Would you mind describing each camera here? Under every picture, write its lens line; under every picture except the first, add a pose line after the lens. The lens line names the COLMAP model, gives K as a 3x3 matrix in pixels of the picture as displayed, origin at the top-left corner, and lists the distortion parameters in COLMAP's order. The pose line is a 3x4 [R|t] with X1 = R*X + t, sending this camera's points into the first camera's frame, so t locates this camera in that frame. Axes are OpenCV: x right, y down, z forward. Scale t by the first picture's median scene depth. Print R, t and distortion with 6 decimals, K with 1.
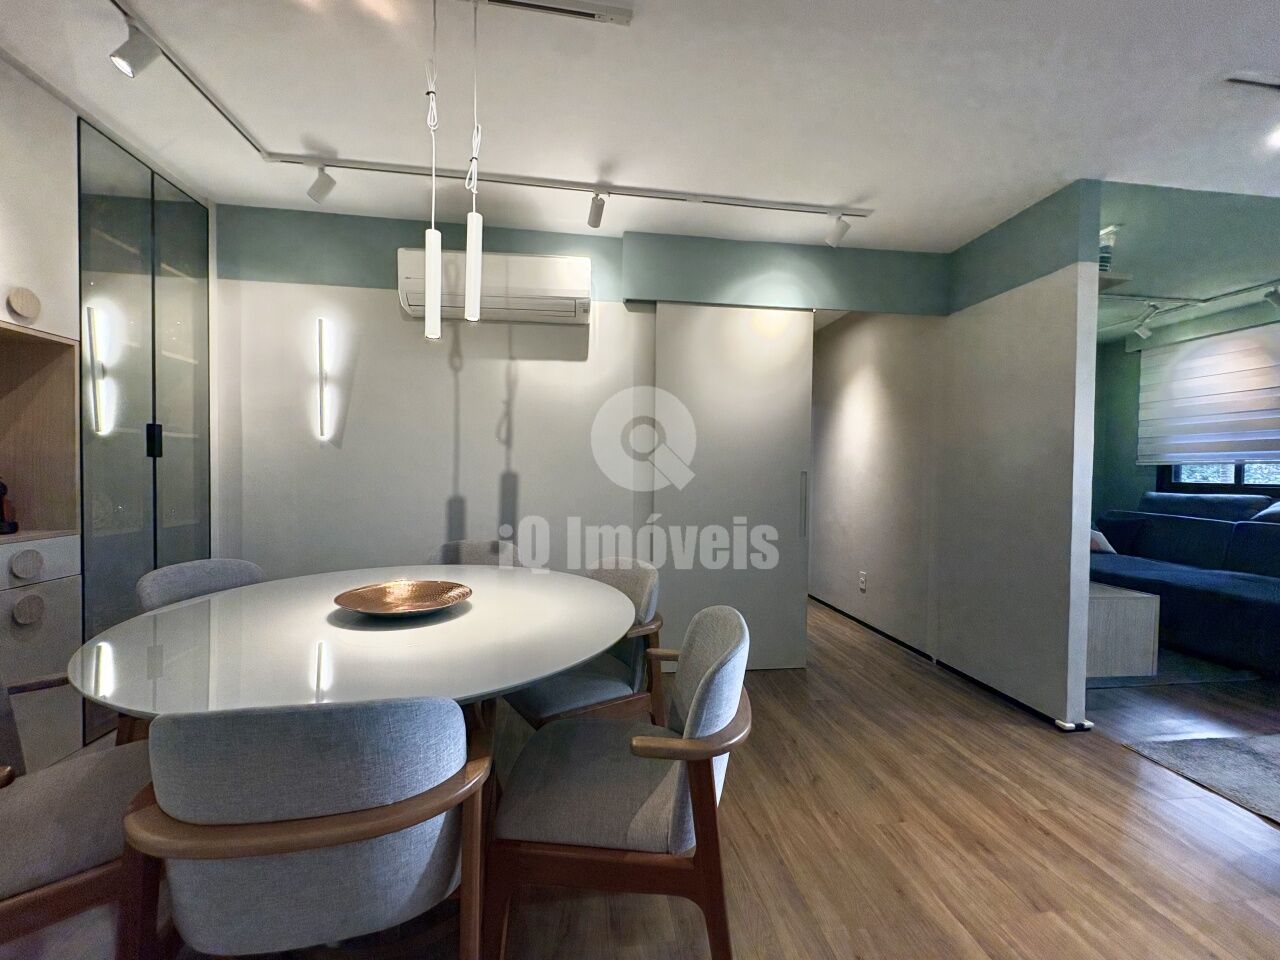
lens RADIAL K [[500.4, 0, 632.6], [0, 500.4, 476.8], [0, 0, 1]] dist [-0.000452, -0.000128]
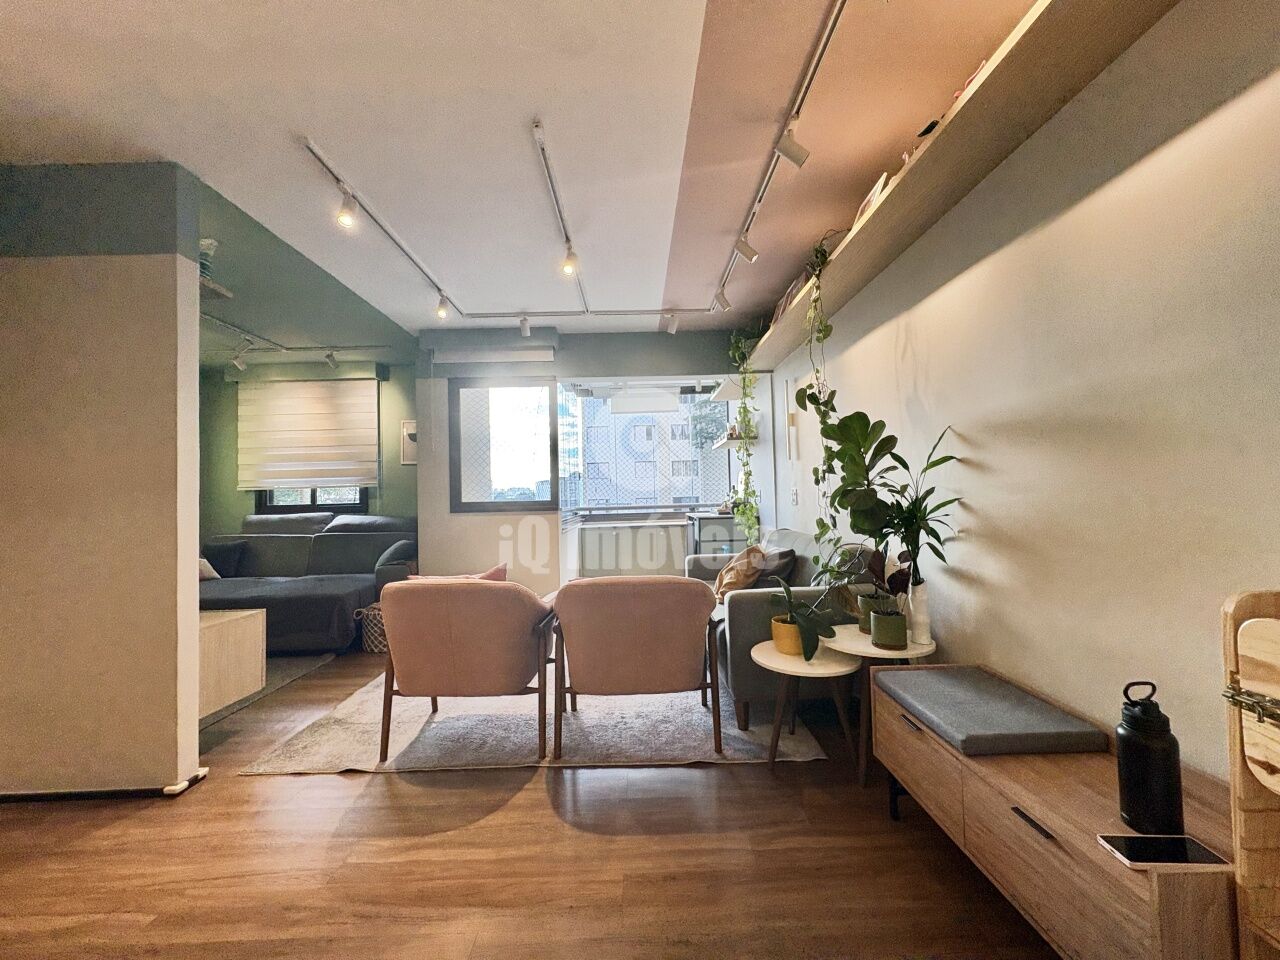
lens RADIAL K [[509.4, 0, 640.0], [0, 509.4, 480.0], [0, 0, 1]] dist [-0.000320, -0.000294]
pose [[0.111689, 0.014641, 0.993635, 0.053602], [0.045577, 0.998764, -0.019840, 0.017580], [-0.992697, 0.047503, 0.110884, 0.060956]]
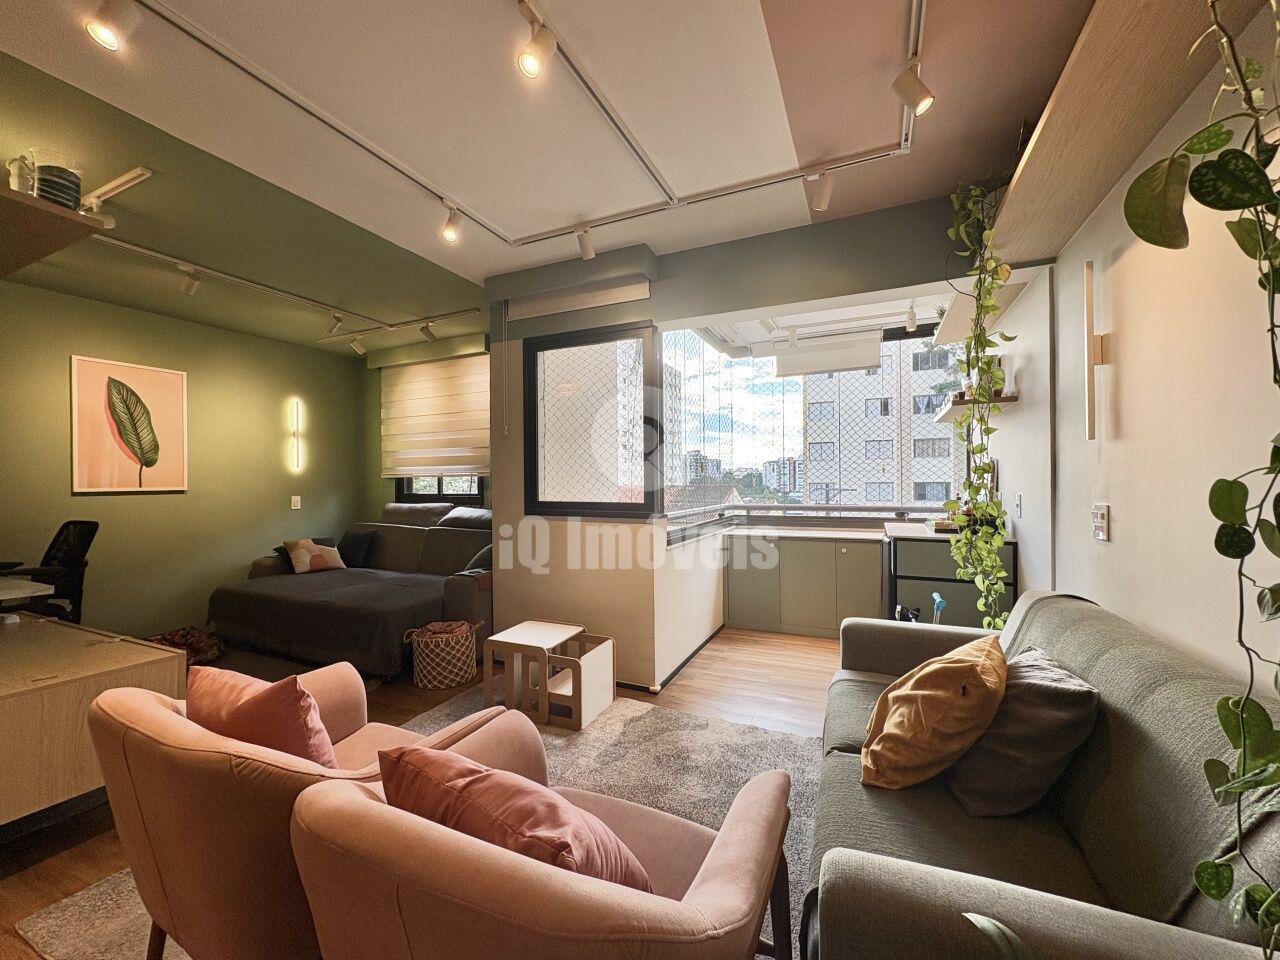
lens RADIAL K [[505.4, 0, 640.0], [0, 505.4, 480.0], [0, 0, 1]] dist [-0.001689, -0.000268]
pose [[0.529040, -0.017840, 0.848410, 0.505188], [0.029958, 0.999548, 0.002337, -0.007021], [-0.848068, 0.024180, 0.529335, -0.021366]]
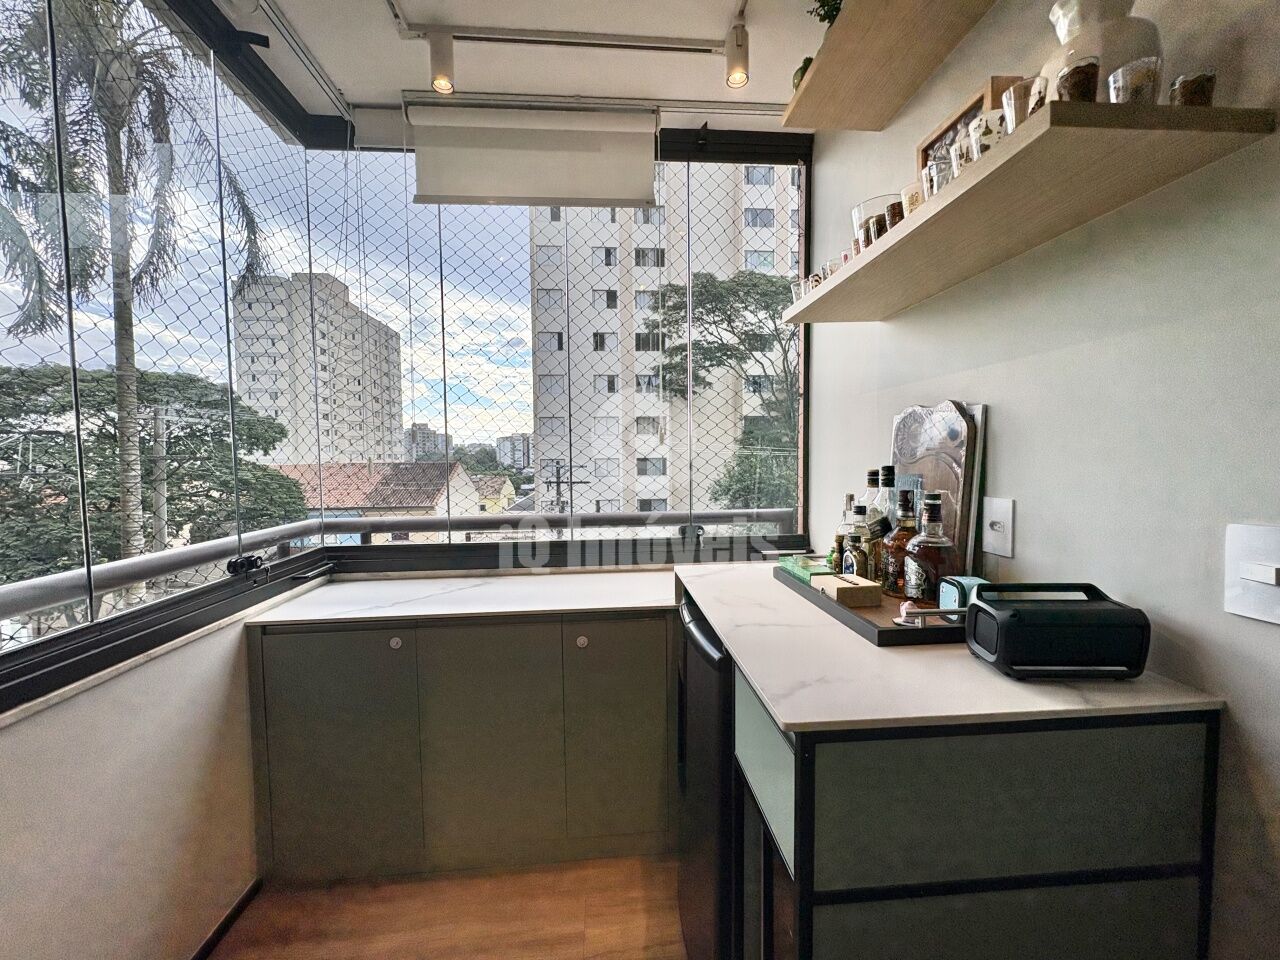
lens RADIAL K [[500.4, 0, 632.6], [0, 500.4, 476.8], [0, 0, 1]] dist [-0.000452, -0.000128]
pose [[0.057547, -0.060077, 0.996534, 1.202050], [0.027984, 0.997893, 0.058542, -0.001865], [-0.997951, 0.024518, 0.059106, 0.106422]]
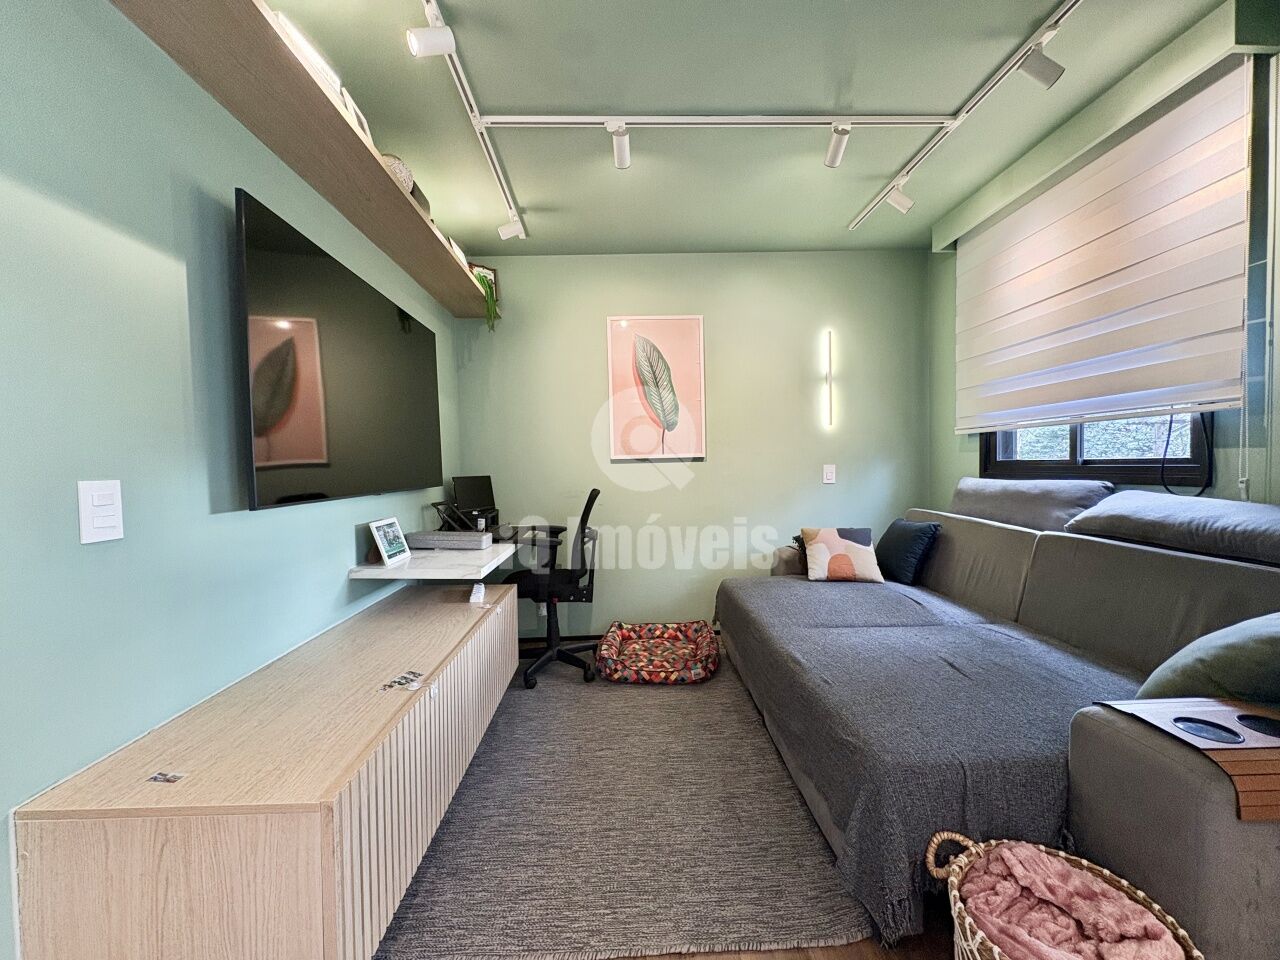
lens RADIAL K [[509.4, 0, 640.0], [0, 509.4, 480.0], [0, 0, 1]] dist [-0.000320, -0.000294]
pose [[0.995376, -0.033225, -0.090122, 0.860585], [0.034173, 0.999375, 0.008994, 0.016443], [0.089767, -0.012033, 0.995890, 0.437273]]
